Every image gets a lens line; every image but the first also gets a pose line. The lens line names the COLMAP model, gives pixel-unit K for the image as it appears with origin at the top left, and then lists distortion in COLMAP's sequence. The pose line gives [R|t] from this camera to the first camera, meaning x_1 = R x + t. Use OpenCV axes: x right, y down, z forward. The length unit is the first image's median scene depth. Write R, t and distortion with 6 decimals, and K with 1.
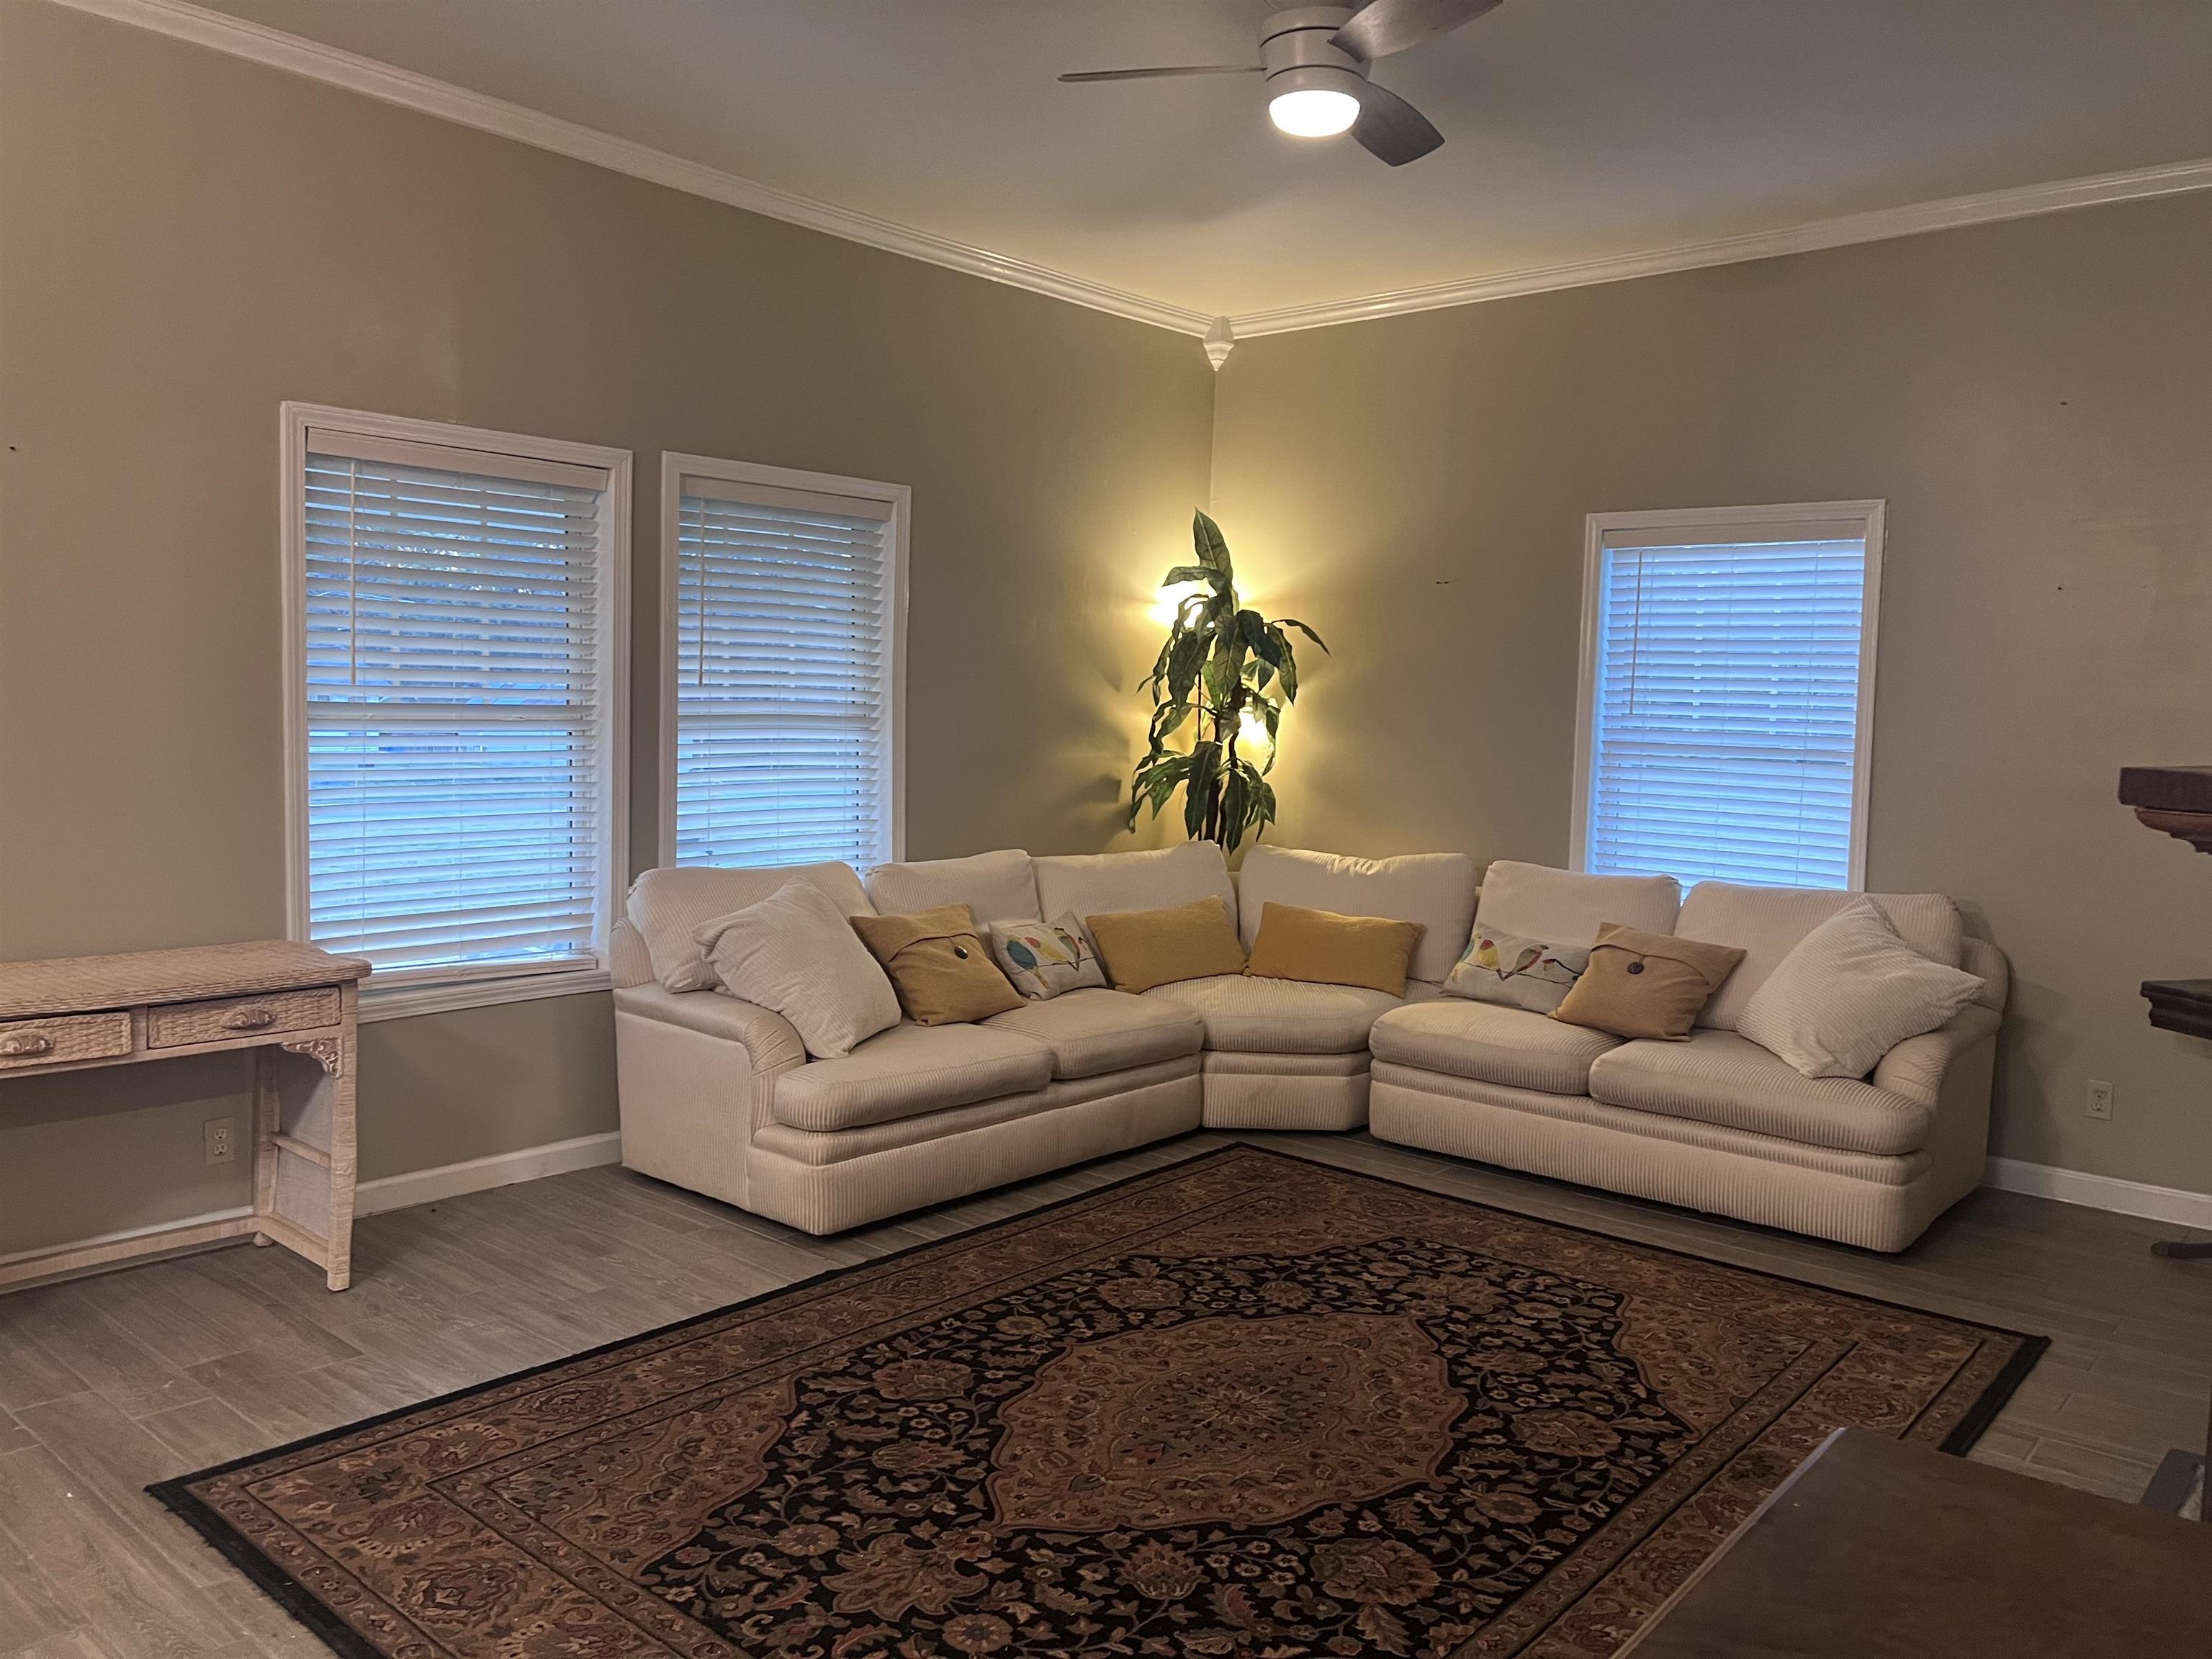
lens RADIAL K [[1666.6, 0, 1090.4], [0, 1666.6, 794.2], [0, 0, 1]] dist [0.062498, -0.080794]
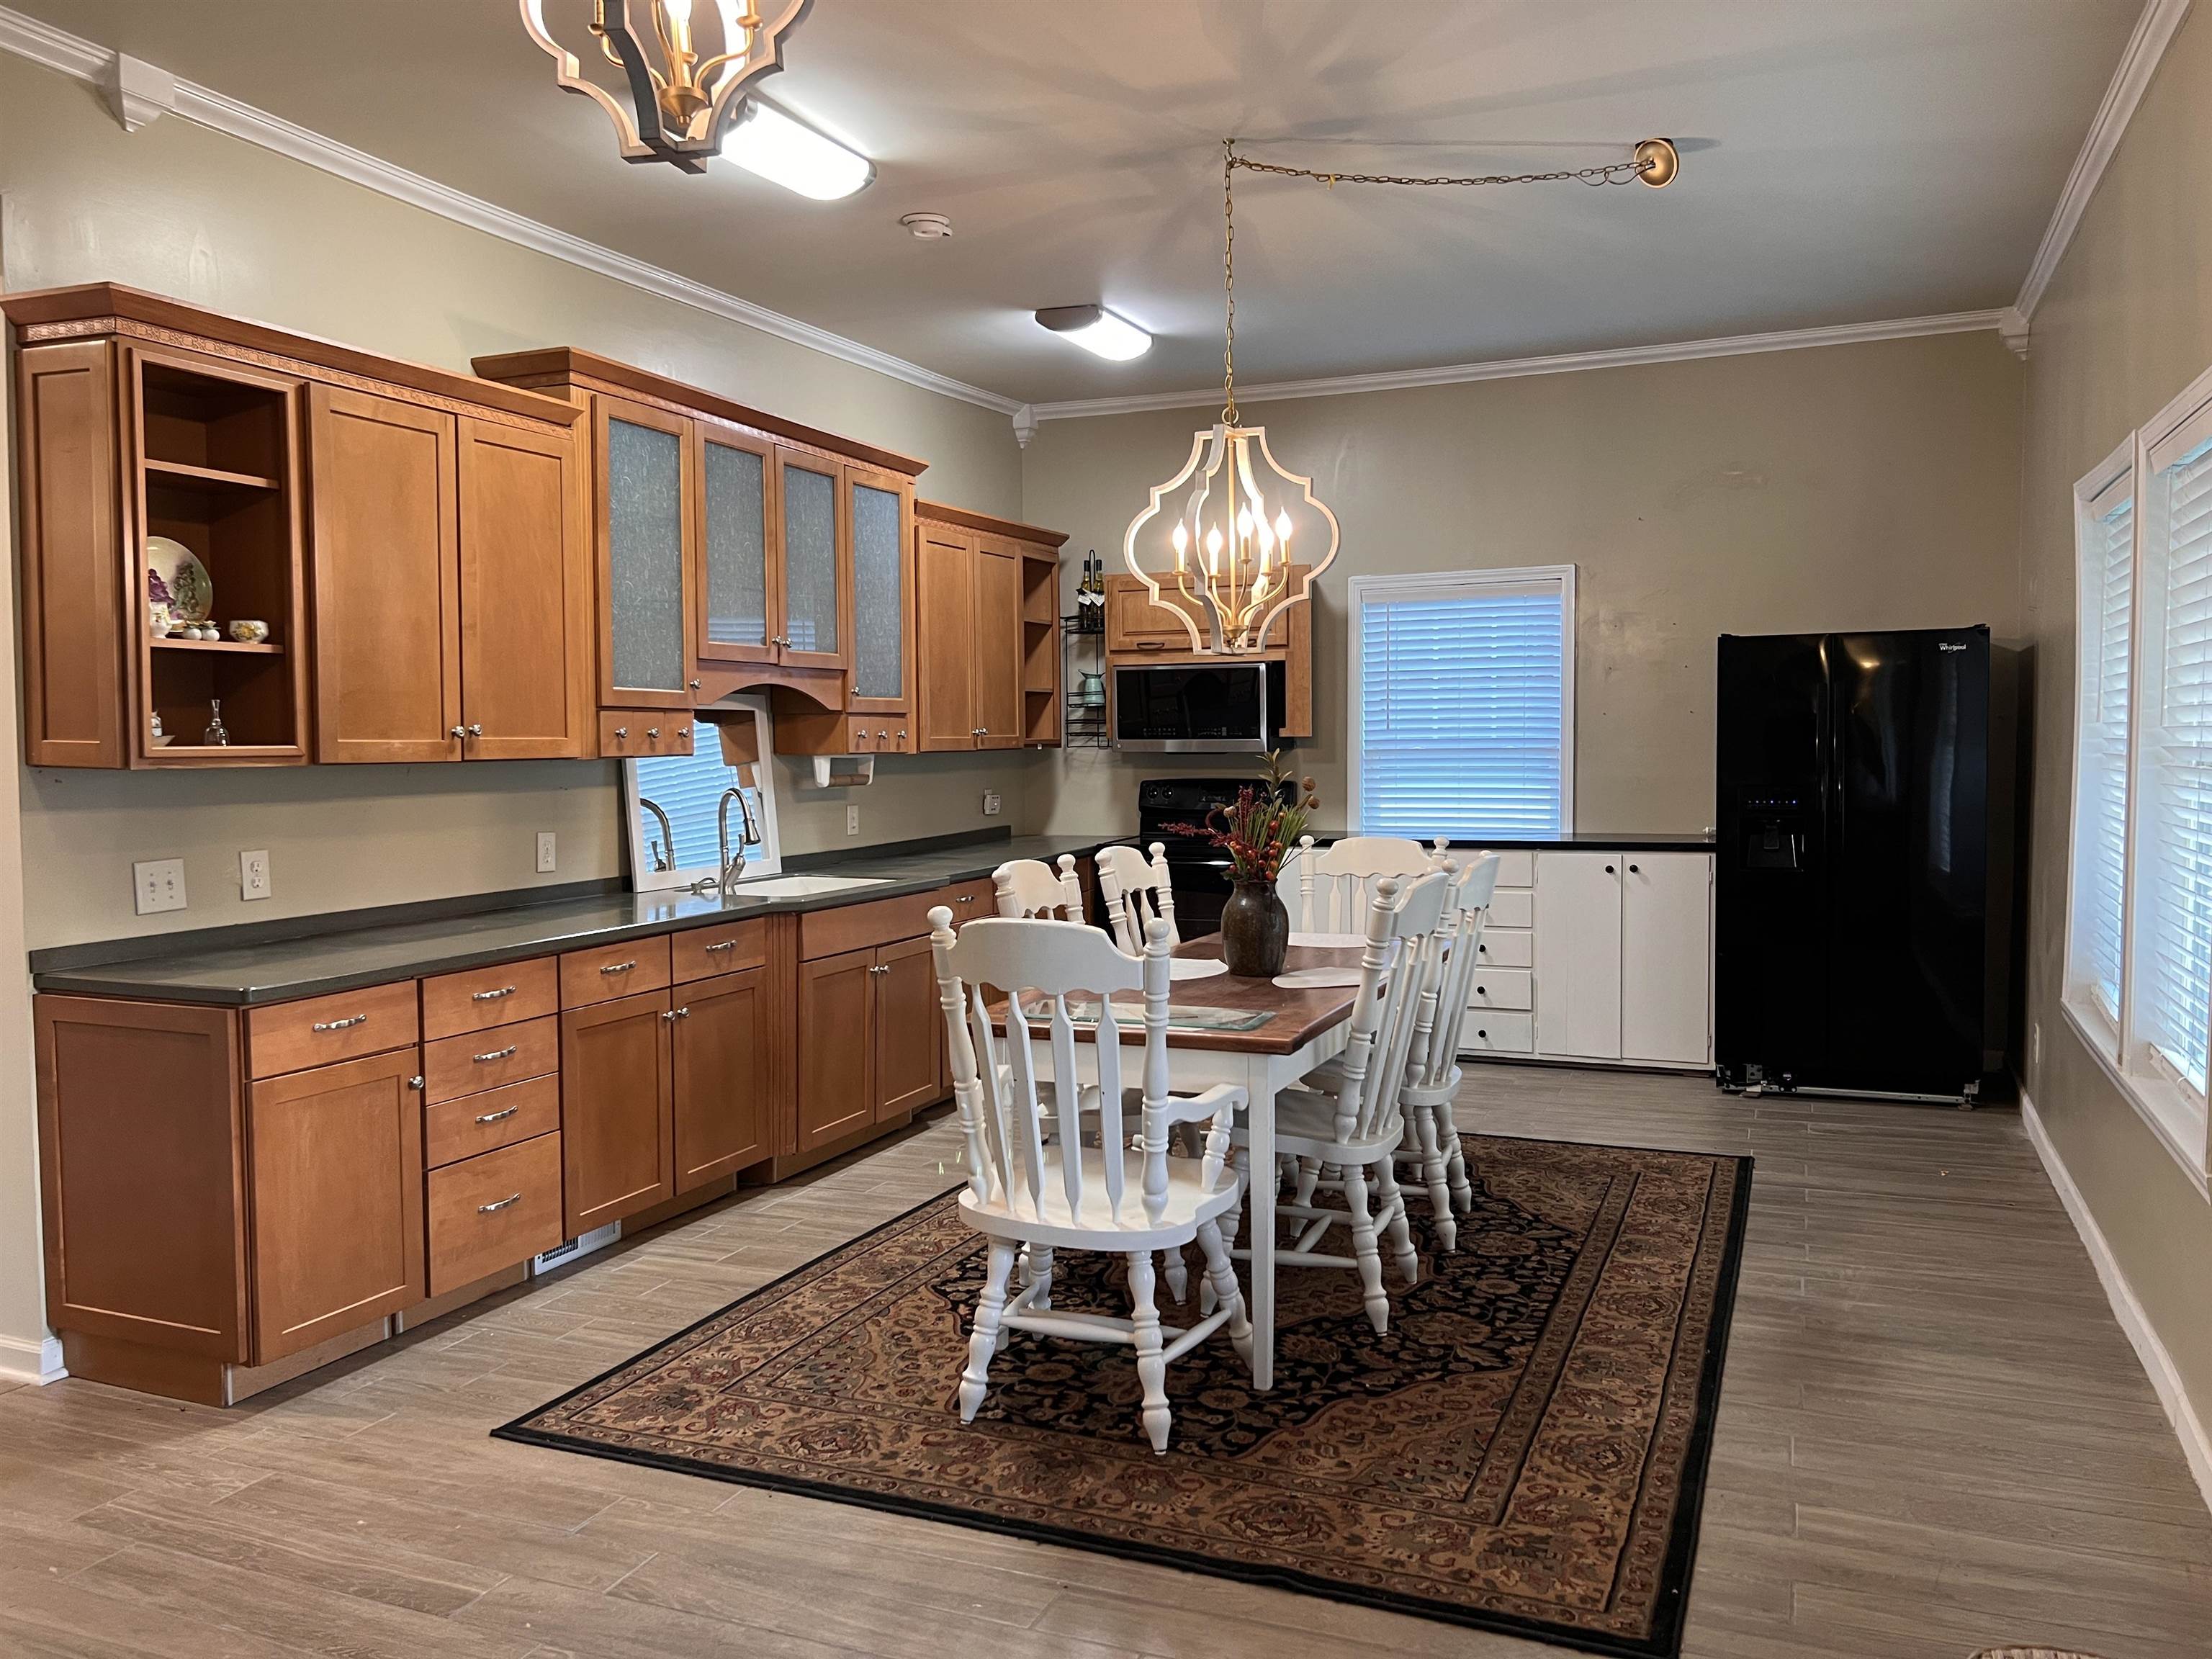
lens RADIAL K [[1666.6, 0, 1087.4], [0, 1666.6, 808.6], [0, 0, 1]] dist [0.062498, -0.080794]
pose [[-0.956528, -0.000534, -0.291641, 0.592659], [-0.027091, 0.995837, 0.087030, -0.095871], [0.290380, 0.091148, -0.952560, 2.131706]]
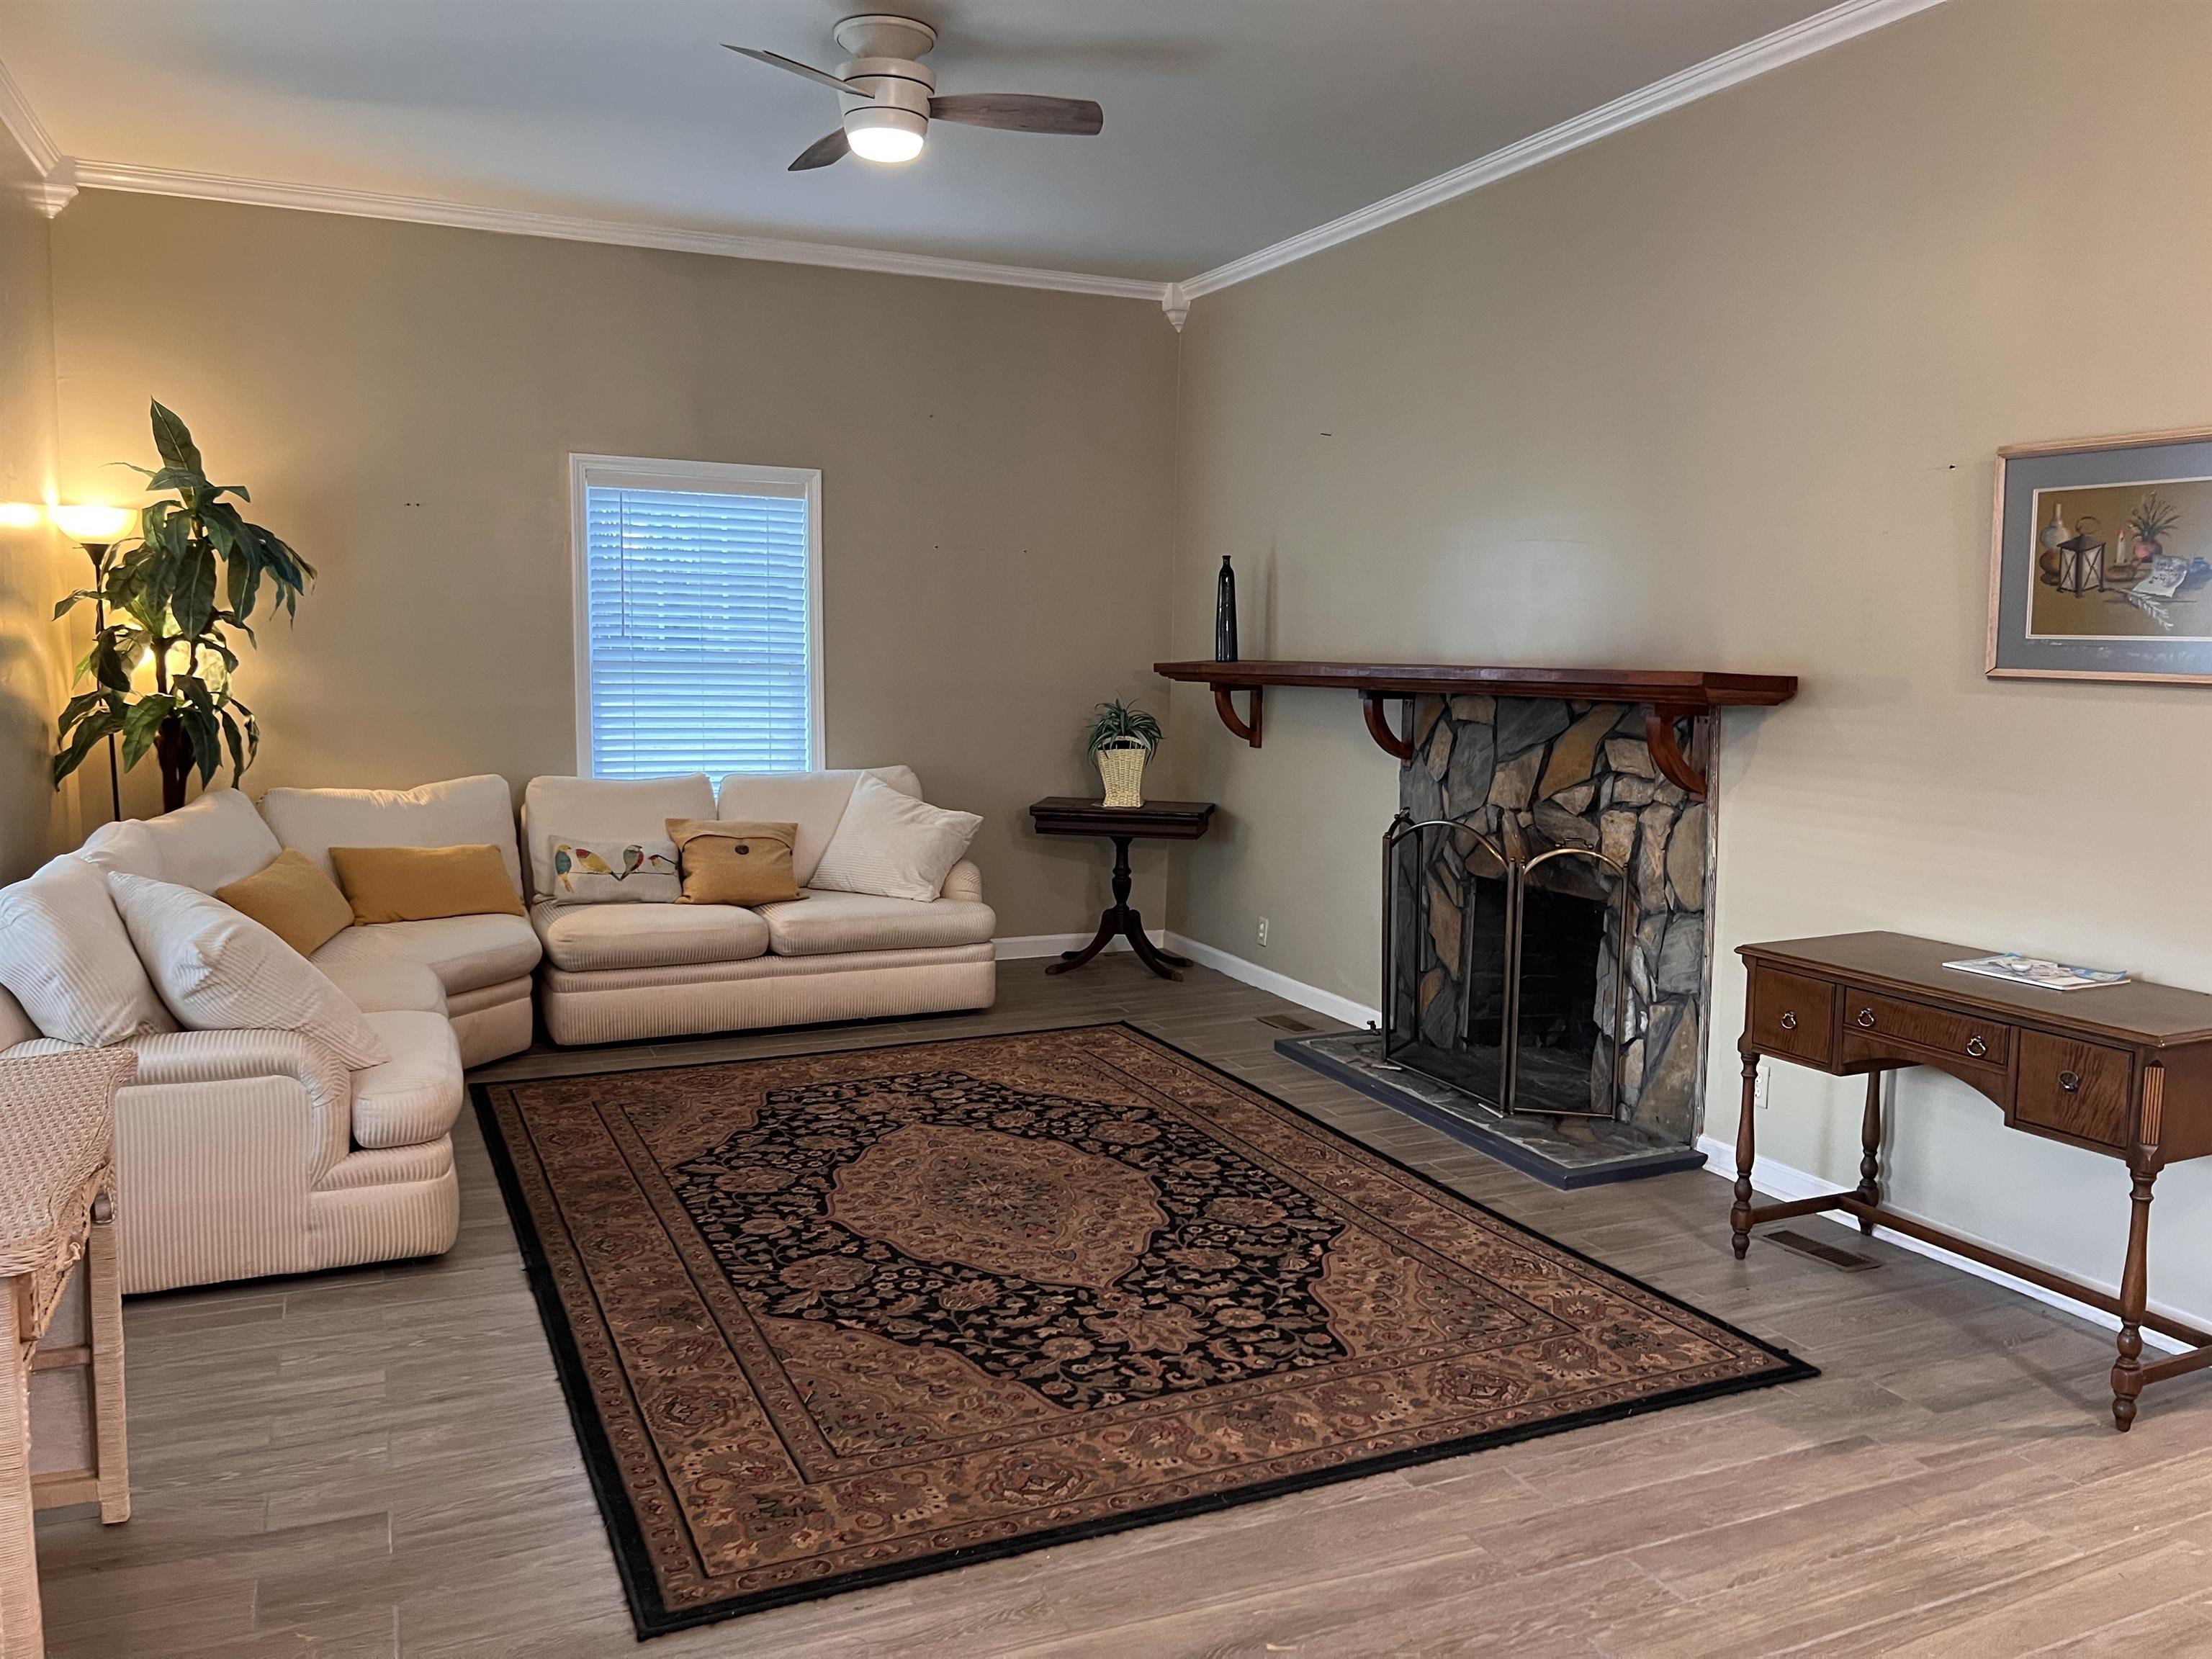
lens RADIAL K [[1666.6, 0, 1115.1], [0, 1666.6, 823.6], [0, 0, 1]] dist [0.062498, -0.080794]
pose [[0.411209, -0.123176, 0.903180, -0.978092], [0.048673, 0.992381, 0.113181, -0.057997], [-0.910241, -0.002580, 0.414071, 0.376774]]
